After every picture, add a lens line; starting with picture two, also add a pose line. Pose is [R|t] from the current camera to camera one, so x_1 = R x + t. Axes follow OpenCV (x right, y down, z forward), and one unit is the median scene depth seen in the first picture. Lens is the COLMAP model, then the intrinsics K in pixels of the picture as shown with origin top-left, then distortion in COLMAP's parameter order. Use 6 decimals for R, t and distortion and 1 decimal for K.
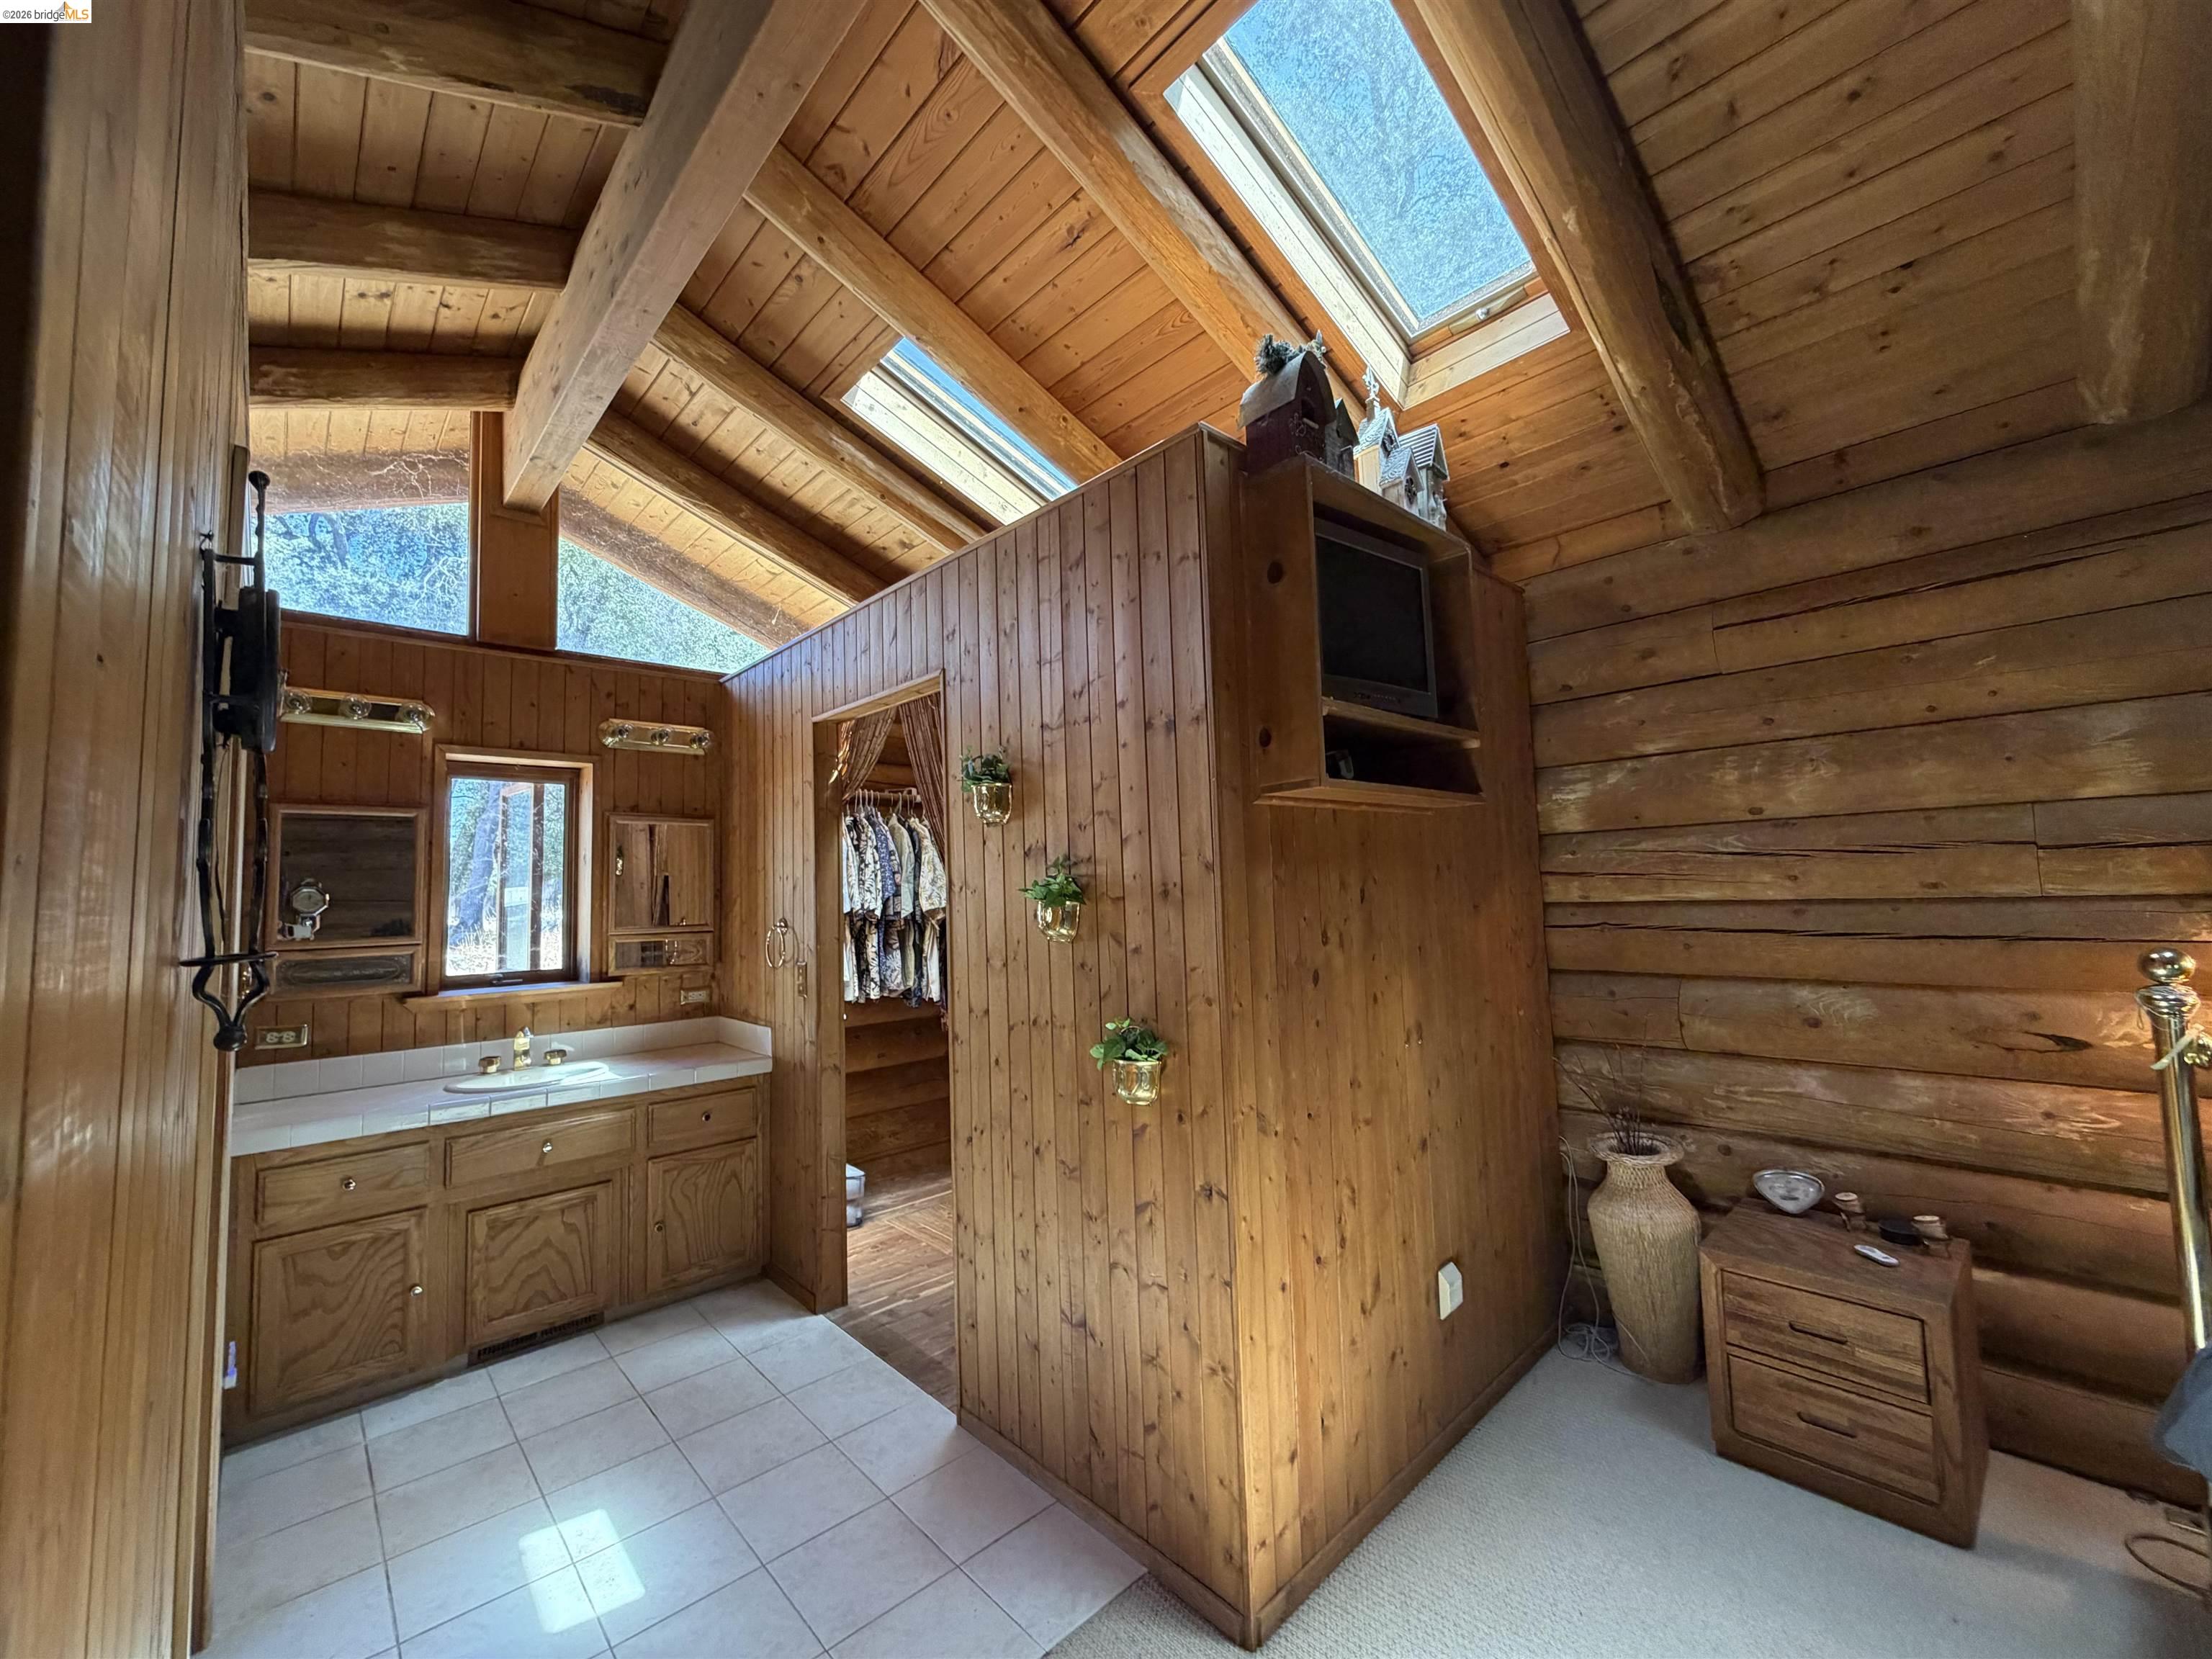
lens RADIAL K [[878.9, 0, 1098.3], [0, 878.9, 835.9], [0, 0, 1]] dist [0.001038, -0.000378]
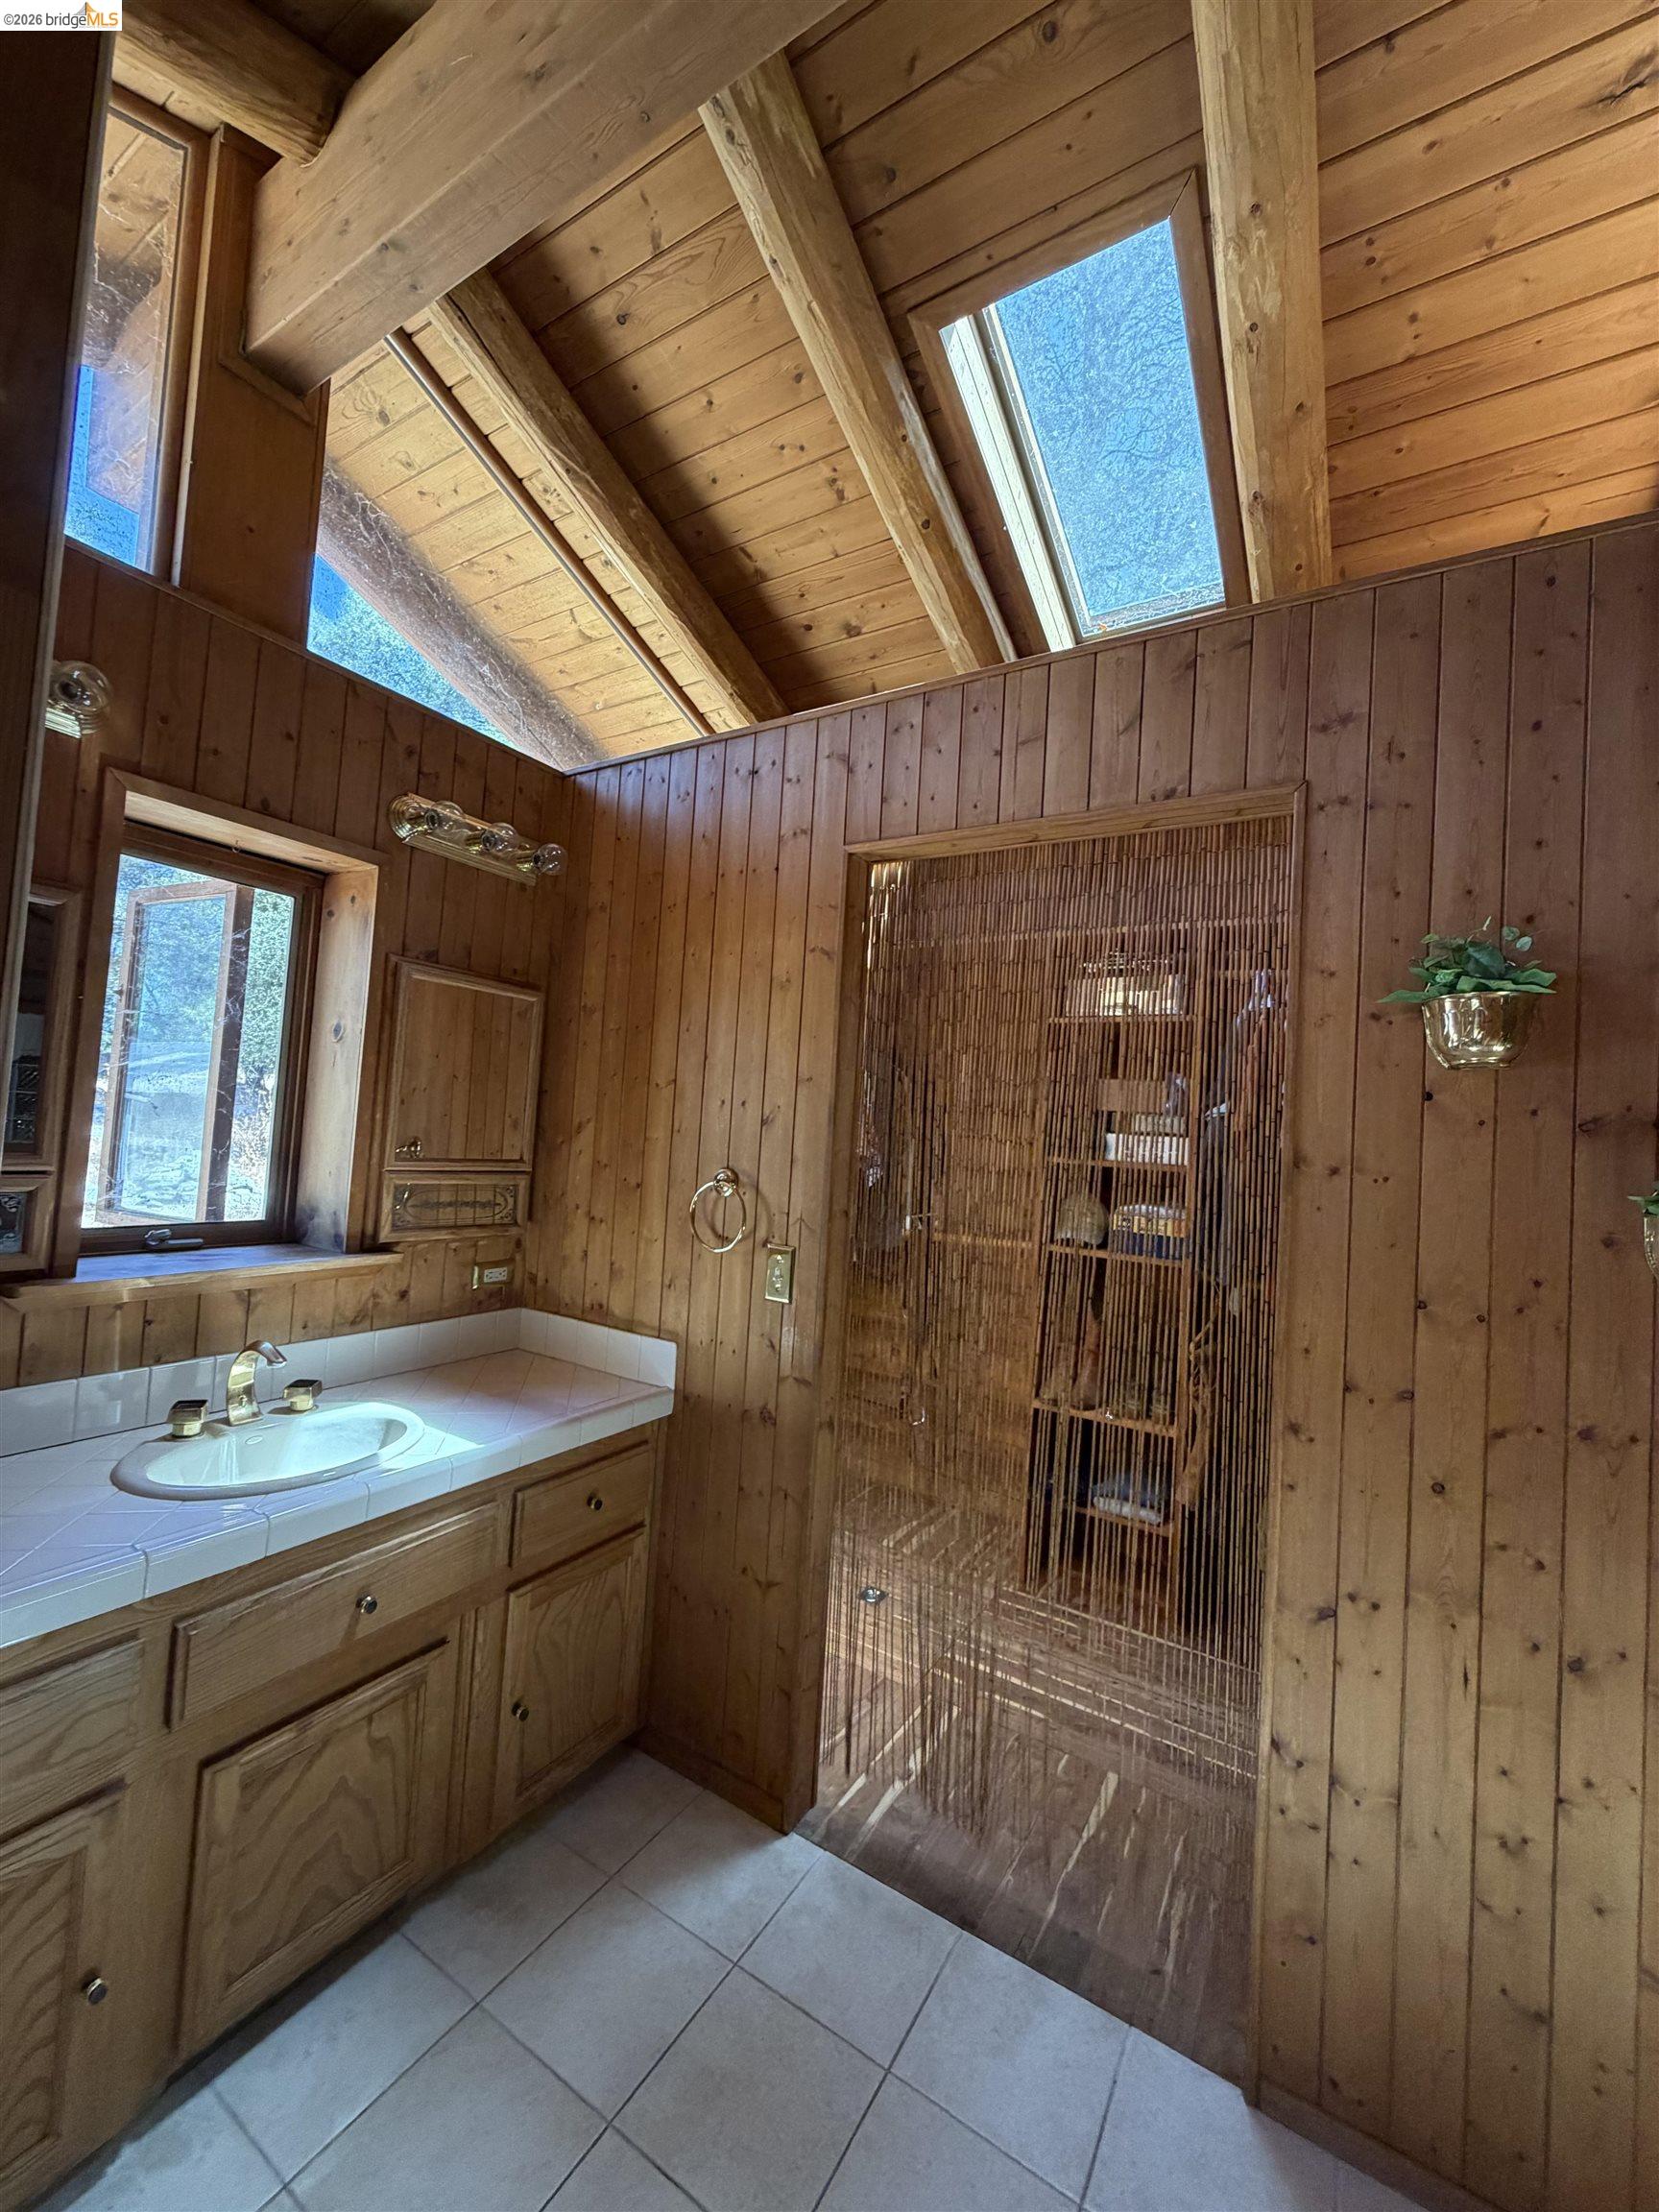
lens RADIAL K [[878.9, 0, 821.1], [0, 878.9, 1096.8], [0, 0, 1]] dist [0.001038, -0.000378]
pose [[0.959622, 0.096928, 0.264065, -0.489626], [-0.104127, 0.994474, 0.013368, 0.031318], [-0.261310, -0.040324, 0.964412, 0.421170]]
